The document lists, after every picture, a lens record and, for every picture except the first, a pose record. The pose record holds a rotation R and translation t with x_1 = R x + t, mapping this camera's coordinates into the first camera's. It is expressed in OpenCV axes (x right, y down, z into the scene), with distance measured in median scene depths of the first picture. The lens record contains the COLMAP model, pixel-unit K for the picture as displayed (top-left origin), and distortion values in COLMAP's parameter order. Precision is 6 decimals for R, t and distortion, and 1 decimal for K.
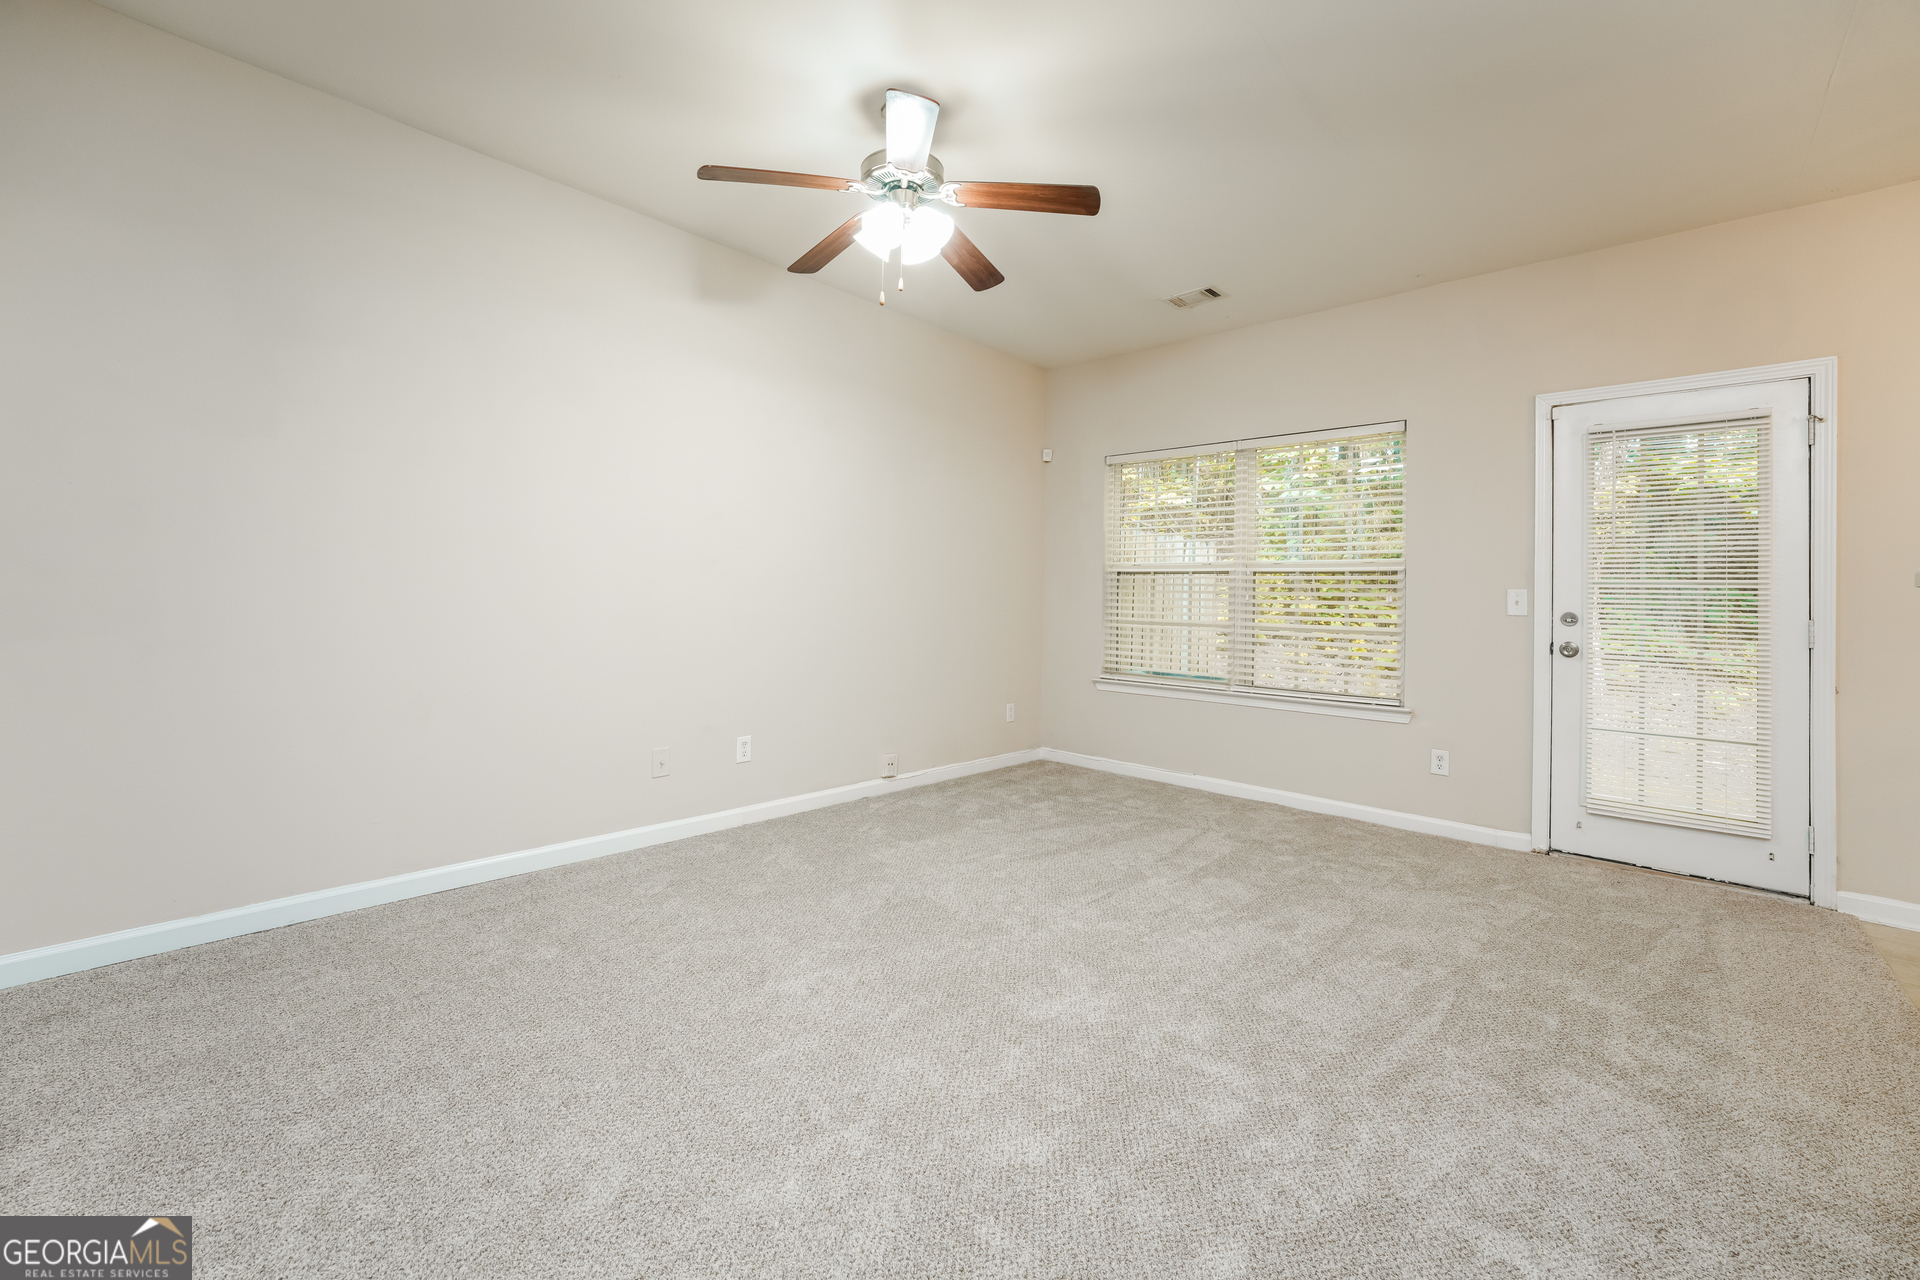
lens RADIAL K [[778.2, 0, 975.9], [0, 778.2, 593.2], [0, 0, 1]] dist [-0.008140, 0.000209]
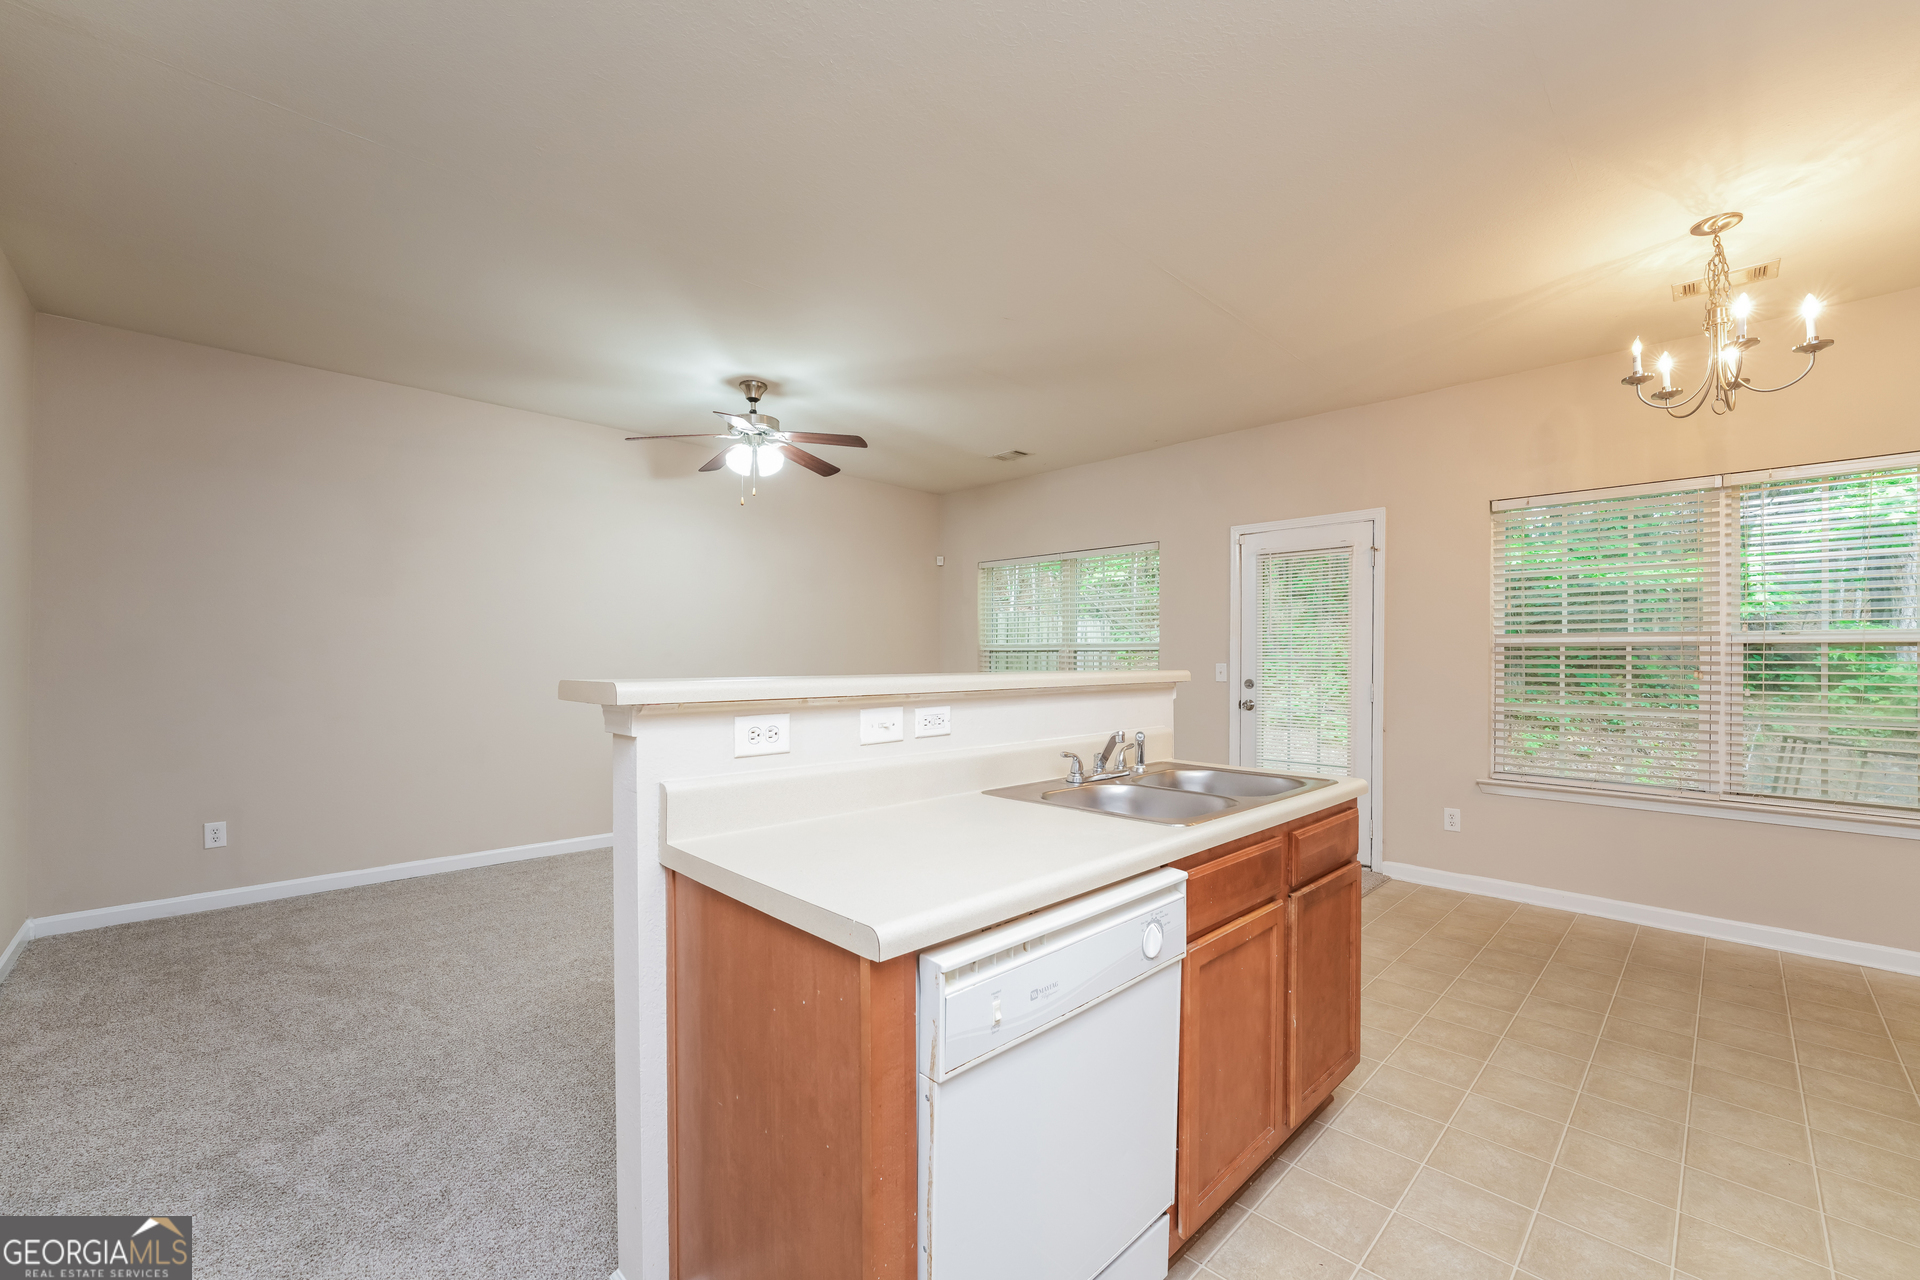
lens RADIAL K [[778.2, 0, 956.4], [0, 778.2, 657.1], [0, 0, 1]] dist [-0.008140, 0.000209]
pose [[0.997621, -0.018465, -0.066418, 0.325792], [0.018400, 0.999829, -0.001593, -0.024369], [0.066436, 0.000367, 0.997791, -0.468021]]
